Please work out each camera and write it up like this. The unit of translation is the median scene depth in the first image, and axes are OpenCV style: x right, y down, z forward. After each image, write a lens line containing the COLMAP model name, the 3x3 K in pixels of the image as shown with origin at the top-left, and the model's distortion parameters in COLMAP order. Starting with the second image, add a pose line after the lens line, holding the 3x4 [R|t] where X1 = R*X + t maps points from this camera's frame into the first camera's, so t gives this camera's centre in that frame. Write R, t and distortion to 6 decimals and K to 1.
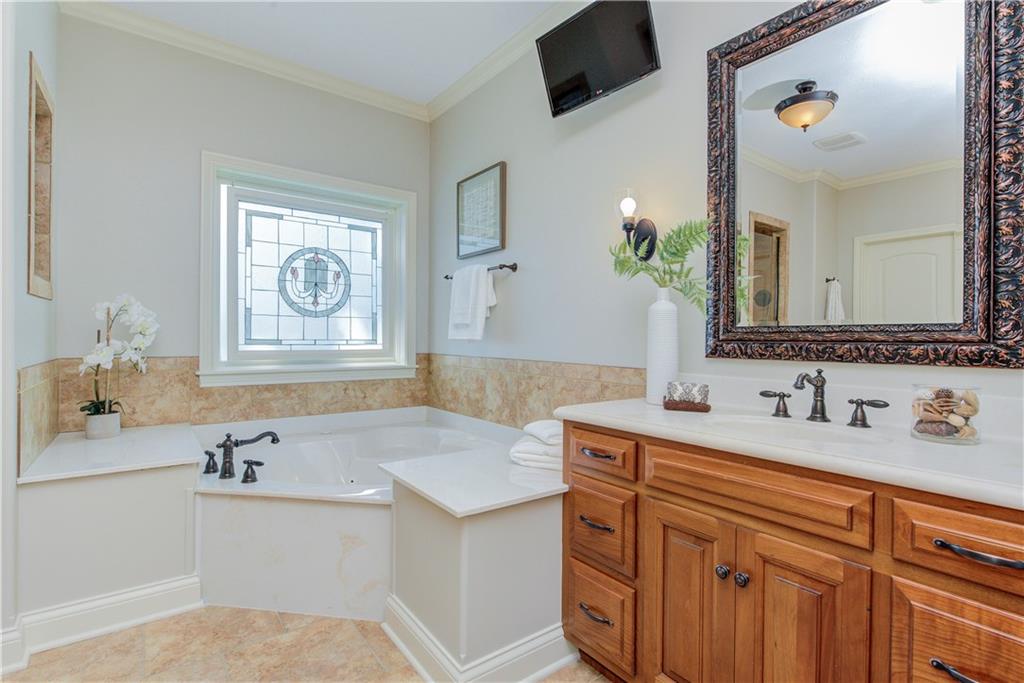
lens RADIAL K [[501.4, 0, 512.9], [0, 501.4, 339.8], [0, 0, 1]] dist [-0.003486, 0.001154]
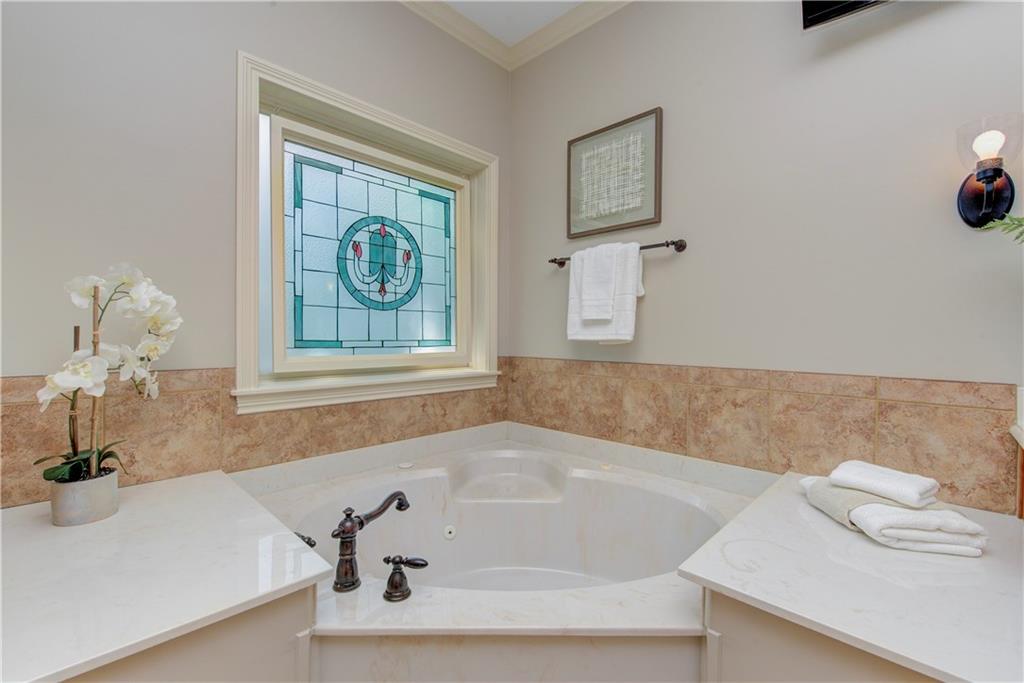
lens RADIAL K [[444.3, 0, 512.3], [0, 444.3, 341.4], [0, 0, 1]] dist [-0.001792, -0.001456]
pose [[0.987579, -0.003962, 0.157073, -0.335690], [0.002417, 0.999947, 0.010024, -0.005347], [-0.157105, -0.009520, 0.987536, 0.345319]]
